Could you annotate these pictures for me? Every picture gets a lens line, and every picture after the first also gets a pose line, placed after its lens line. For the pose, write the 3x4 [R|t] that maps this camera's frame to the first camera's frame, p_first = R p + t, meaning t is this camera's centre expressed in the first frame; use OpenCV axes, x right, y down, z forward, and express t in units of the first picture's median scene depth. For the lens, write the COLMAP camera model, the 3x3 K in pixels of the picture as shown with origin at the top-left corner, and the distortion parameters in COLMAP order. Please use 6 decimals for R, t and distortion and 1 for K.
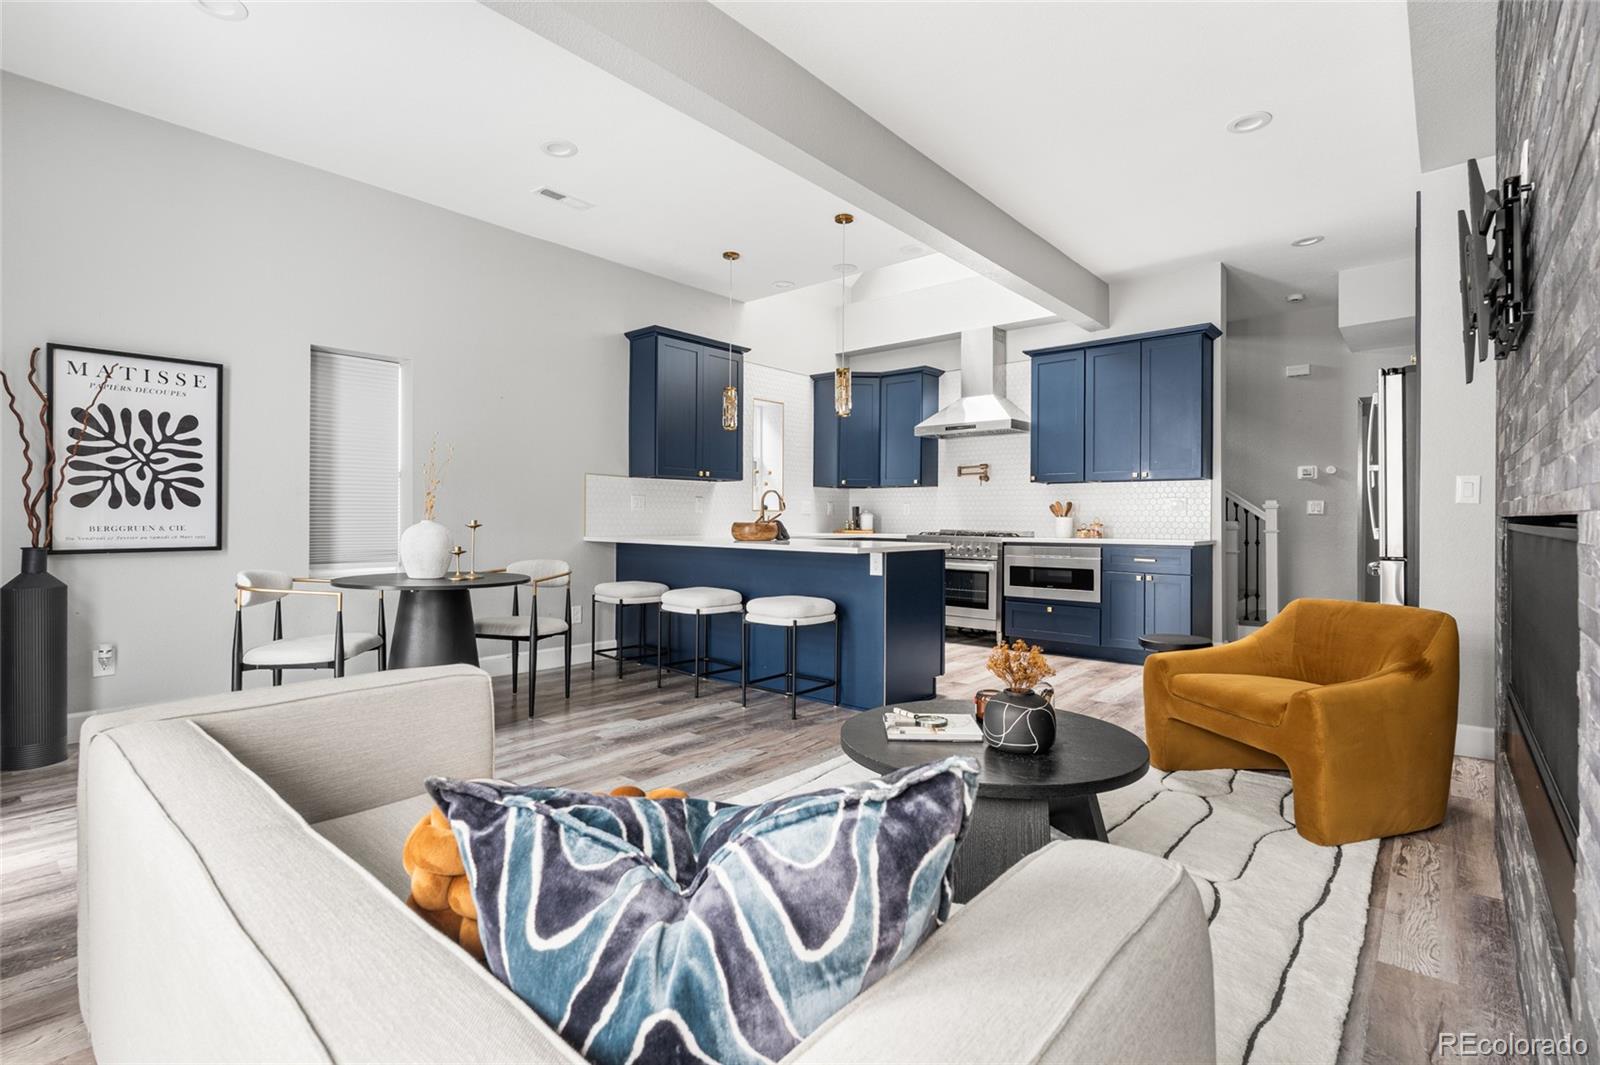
lens RADIAL K [[744.8, 0, 797.0], [0, 744.8, 516.3], [0, 0, 1]] dist [-0.012540, 0.002207]
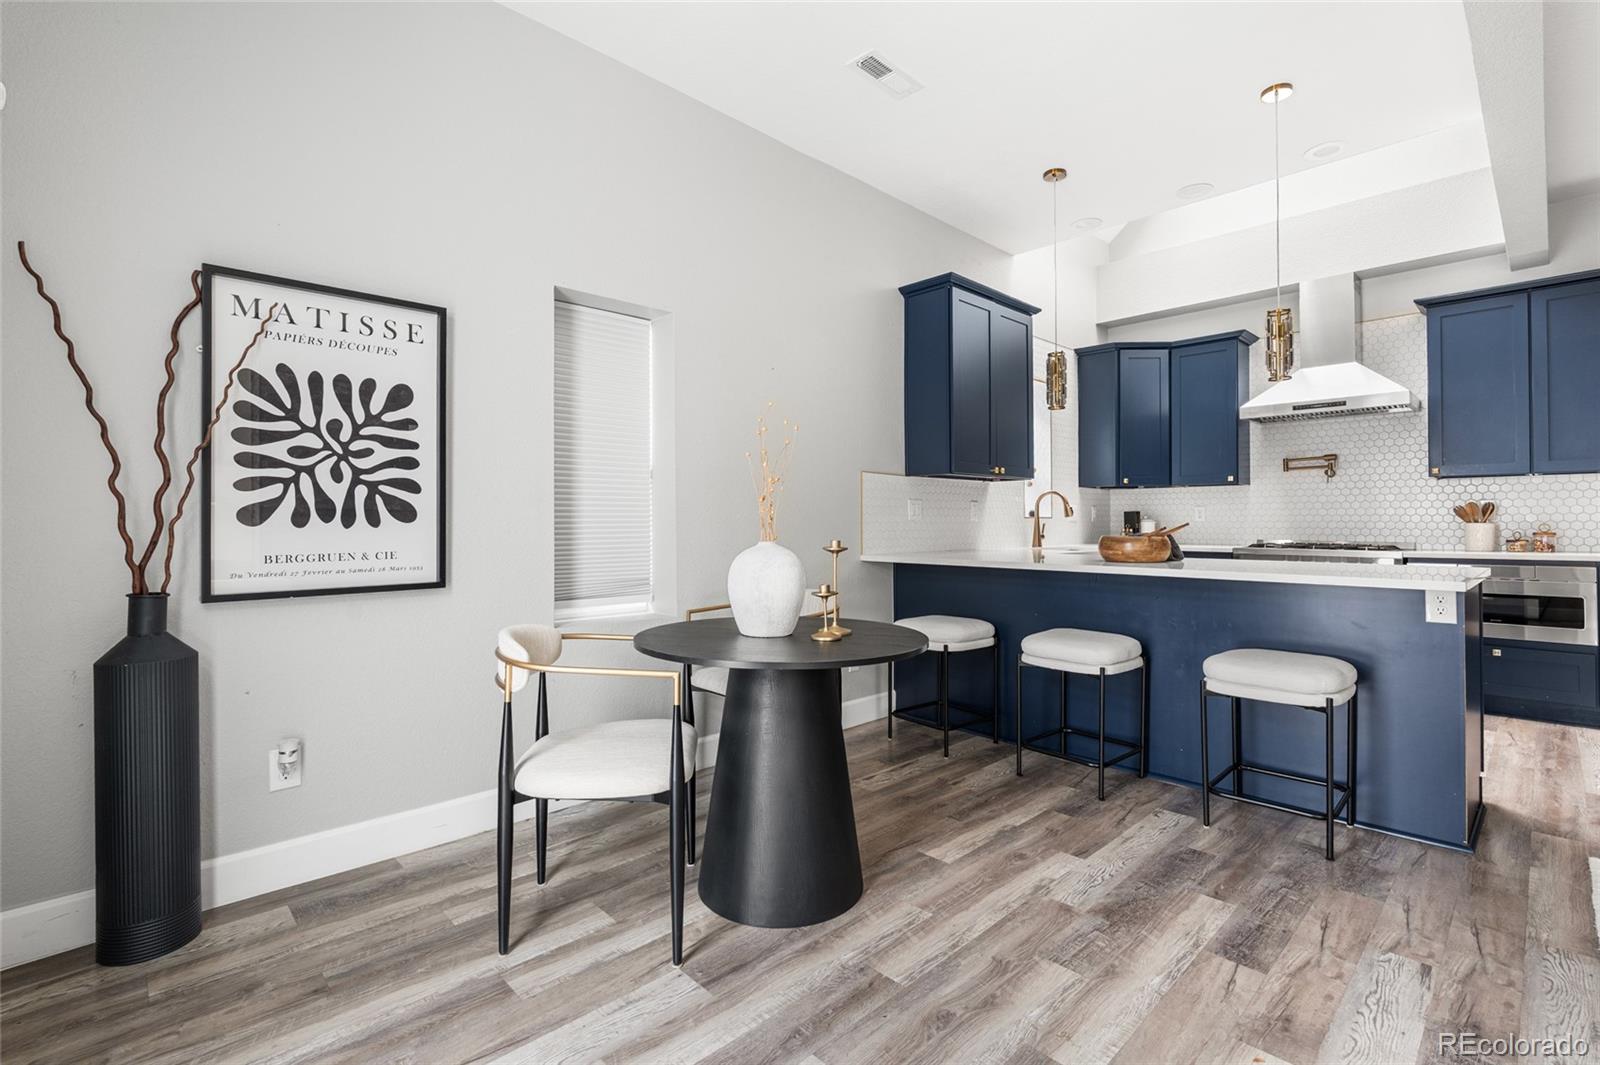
lens RADIAL K [[719.6, 0, 805.2], [0, 719.6, 514.9], [0, 0, 1]] dist [-0.008650, 0.000960]
pose [[0.995876, -0.008792, -0.090293, -0.270255], [0.008132, 0.999937, -0.007676, -0.008121], [0.090354, 0.006910, 0.995886, 0.262853]]
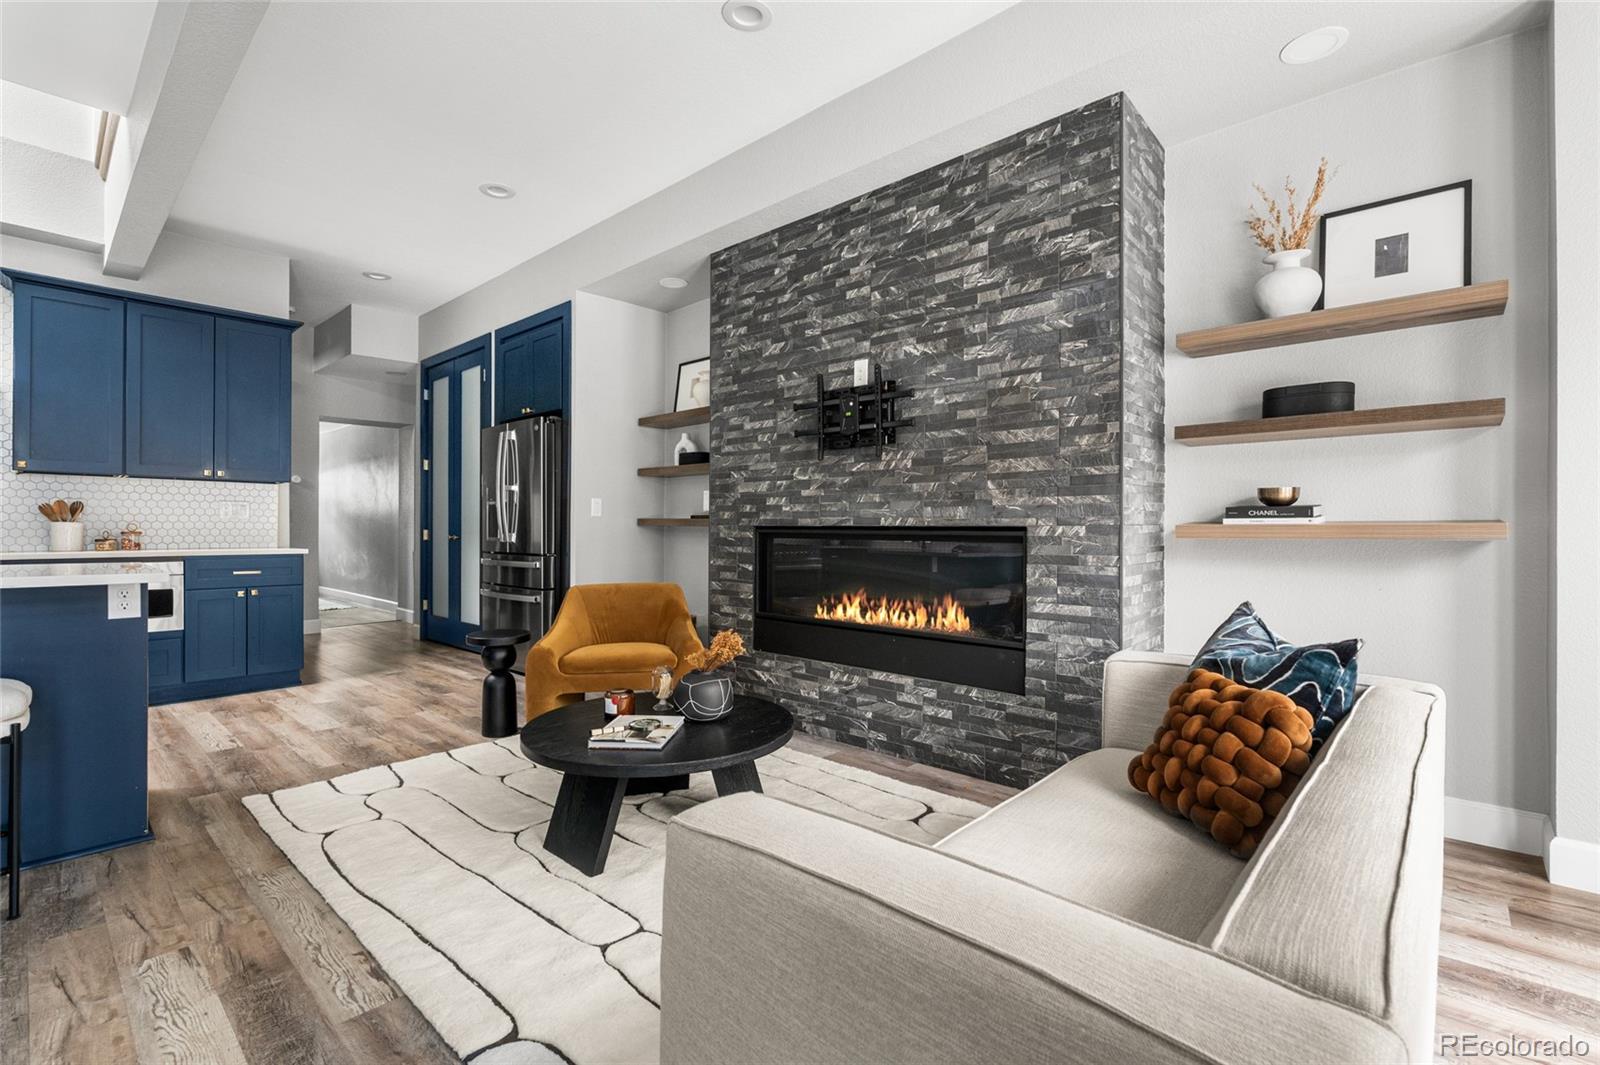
lens RADIAL K [[719.6, 0, 791.9], [0, 719.6, 529.2], [0, 0, 1]] dist [-0.008650, 0.000960]
pose [[0.026759, -0.000569, 0.999642, -0.337324], [-0.007460, 0.999972, 0.000769, 0.002084], [-0.999614, -0.007478, 0.026754, 0.326214]]
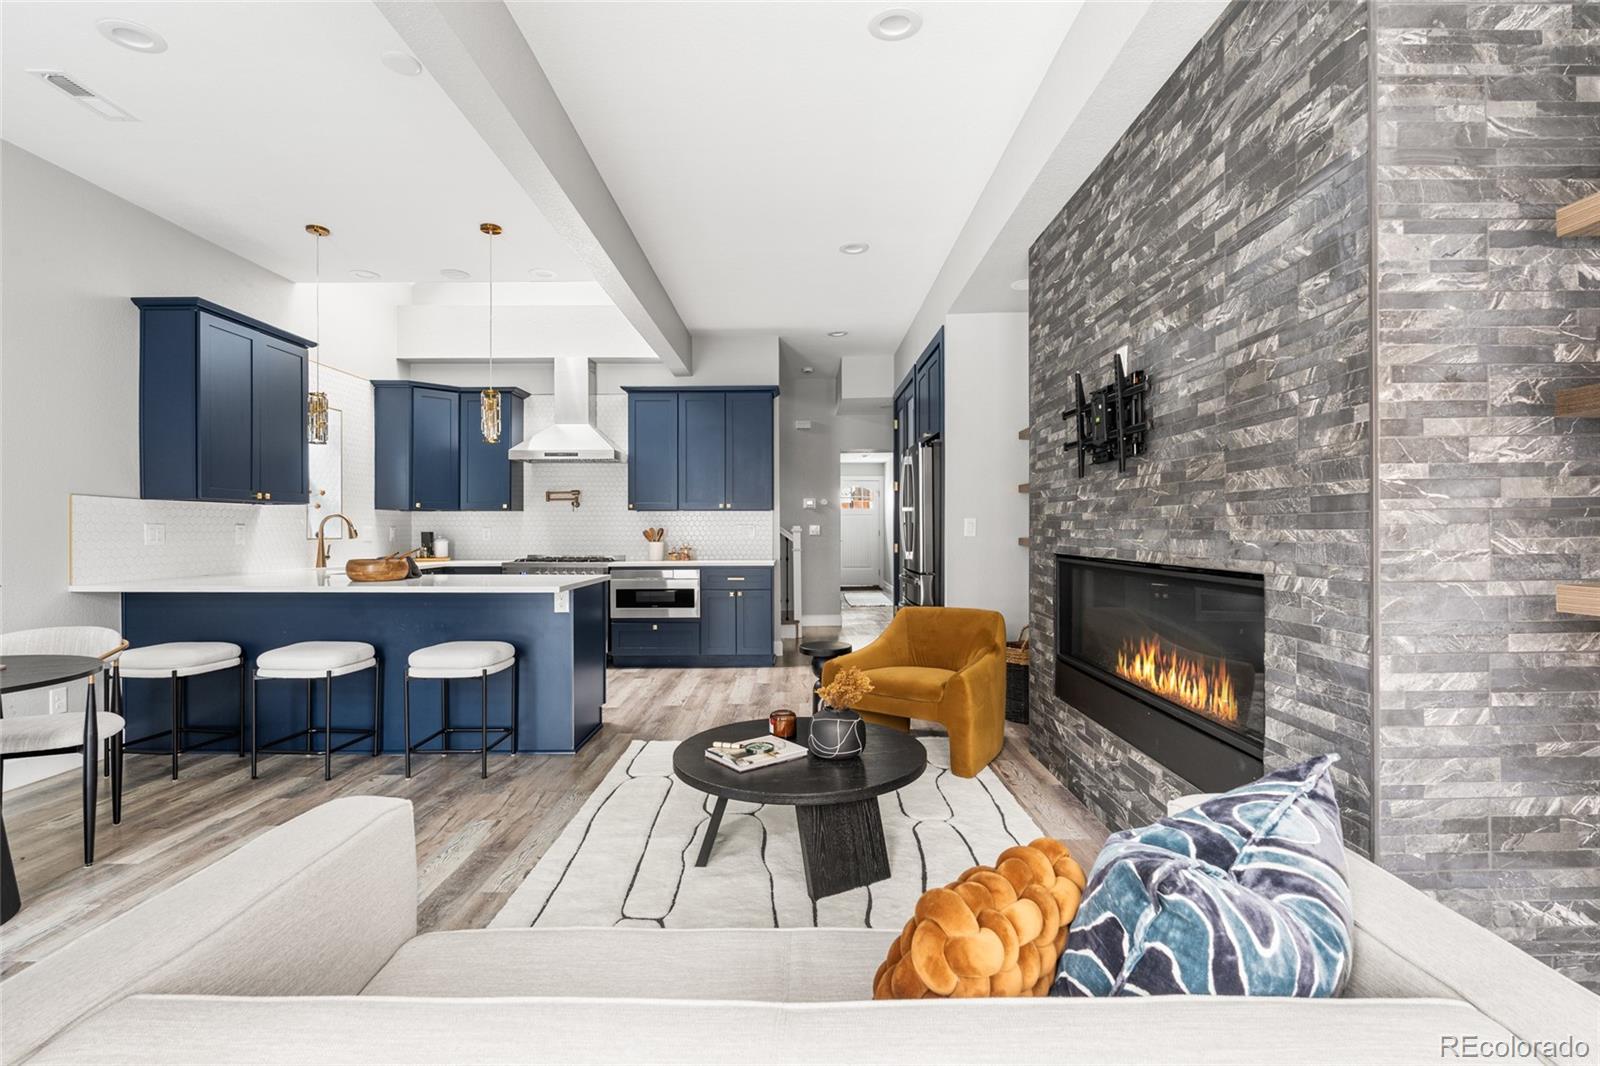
lens RADIAL K [[719.6, 0, 795.1], [0, 719.6, 532.9], [0, 0, 1]] dist [-0.008650, 0.000960]
pose [[0.757947, -0.010018, 0.652239, -0.203088], [0.004792, 0.999941, 0.009790, -0.024227], [-0.652299, -0.004295, 0.757950, 0.061701]]
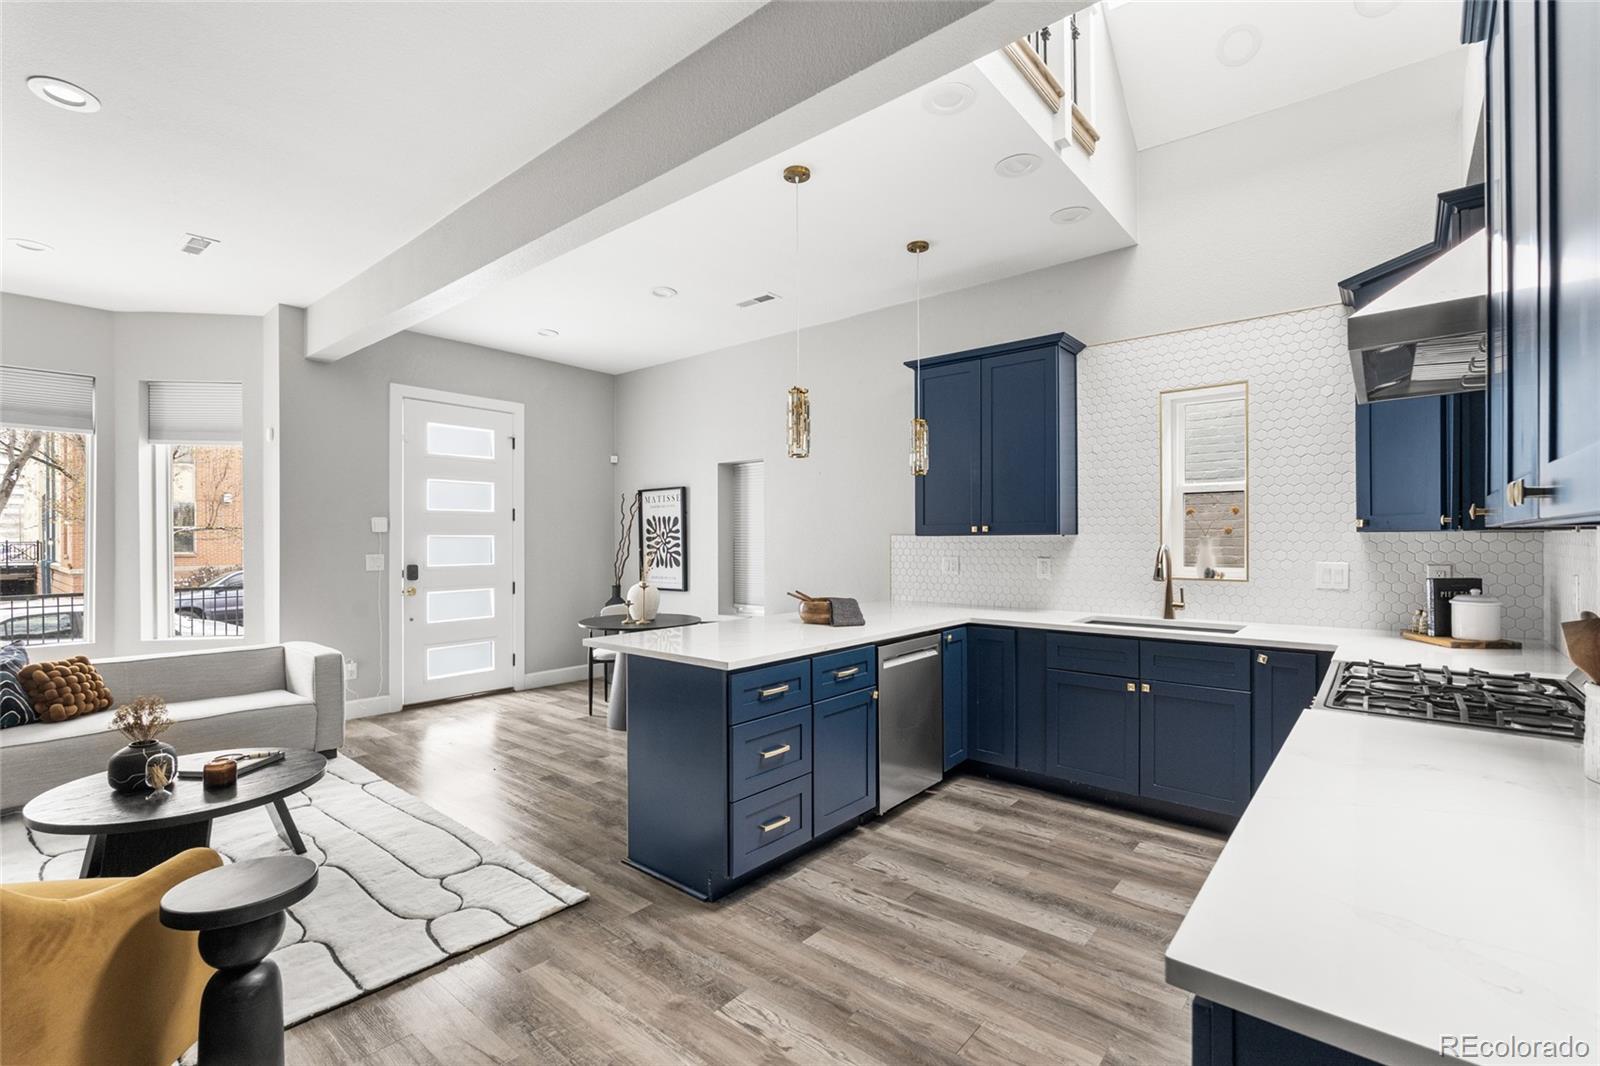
lens RADIAL K [[719.6, 0, 794.7], [0, 719.6, 535.5], [0, 0, 1]] dist [-0.008650, 0.000960]
pose [[0.006933, -0.010193, -0.999924, 0.631942], [0.006258, 0.999929, -0.010150, -0.046809], [0.999956, -0.006187, 0.006996, 0.851017]]
